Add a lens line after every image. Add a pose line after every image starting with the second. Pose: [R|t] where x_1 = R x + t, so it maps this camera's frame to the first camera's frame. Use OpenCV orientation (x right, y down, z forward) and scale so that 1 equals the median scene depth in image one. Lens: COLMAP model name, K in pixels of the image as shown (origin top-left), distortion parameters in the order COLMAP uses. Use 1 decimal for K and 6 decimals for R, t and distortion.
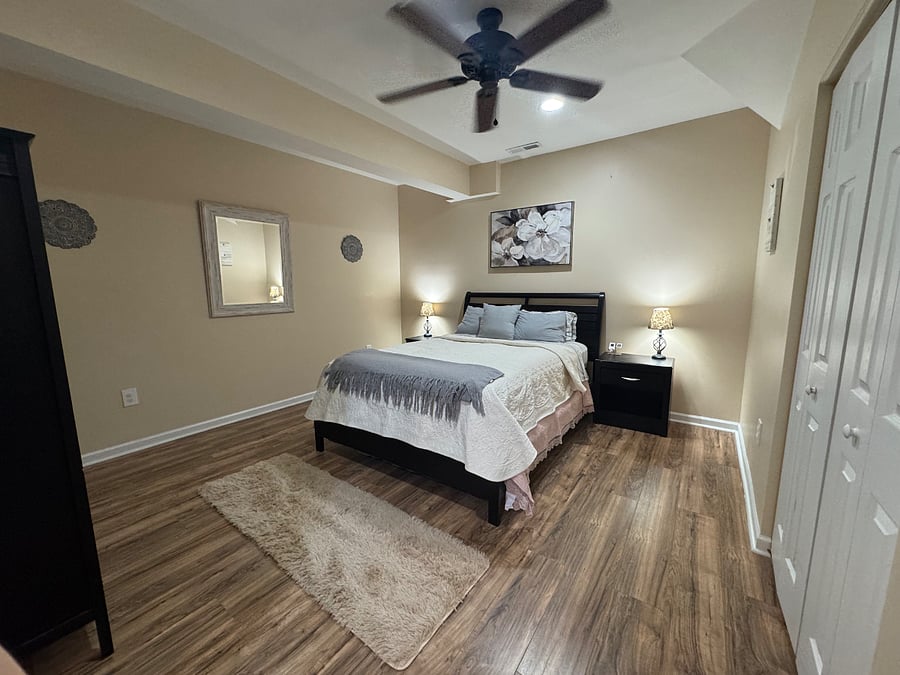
lens RADIAL K [[357.7, 0, 450.0], [0, 357.7, 337.5], [0, 0, 1]] dist [-0.002285, 0.000288]
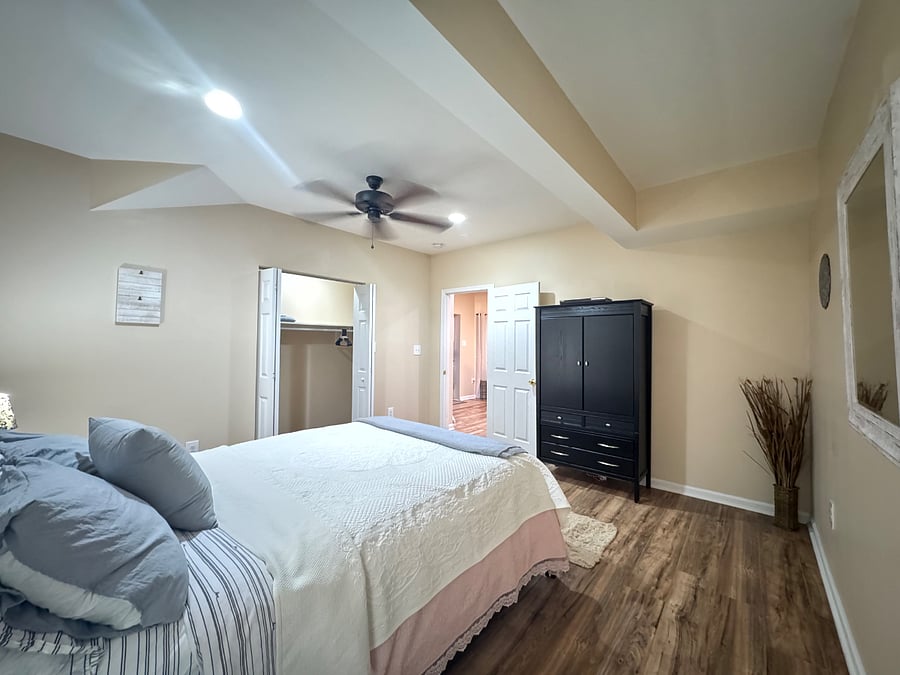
lens RADIAL K [[357.7, 0, 450.0], [0, 357.7, 337.5], [0, 0, 1]] dist [-0.002285, 0.000288]
pose [[-0.996350, 0.000487, 0.085360, -0.169377], [0.011209, 0.992072, 0.125173, -0.200280], [-0.084622, 0.125672, -0.988456, 1.292591]]
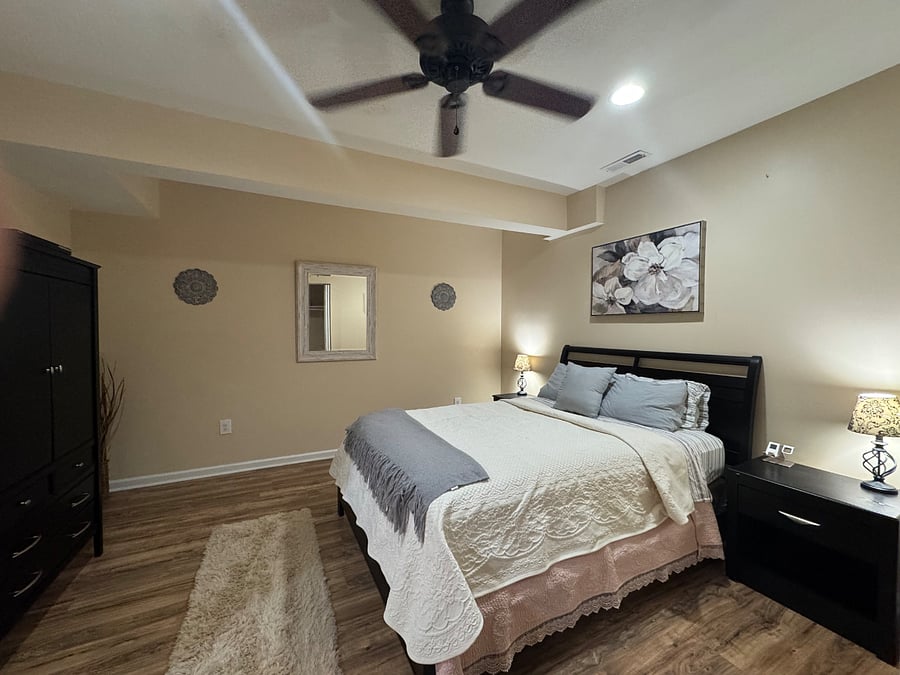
lens RADIAL K [[357.7, 0, 450.0], [0, 357.7, 337.5], [0, 0, 1]] dist [-0.002285, 0.000288]
pose [[0.885215, 0.025425, -0.464487, 0.232747], [-0.080478, 0.991819, -0.099084, -0.052080], [0.458168, 0.125092, 0.880019, 0.199415]]
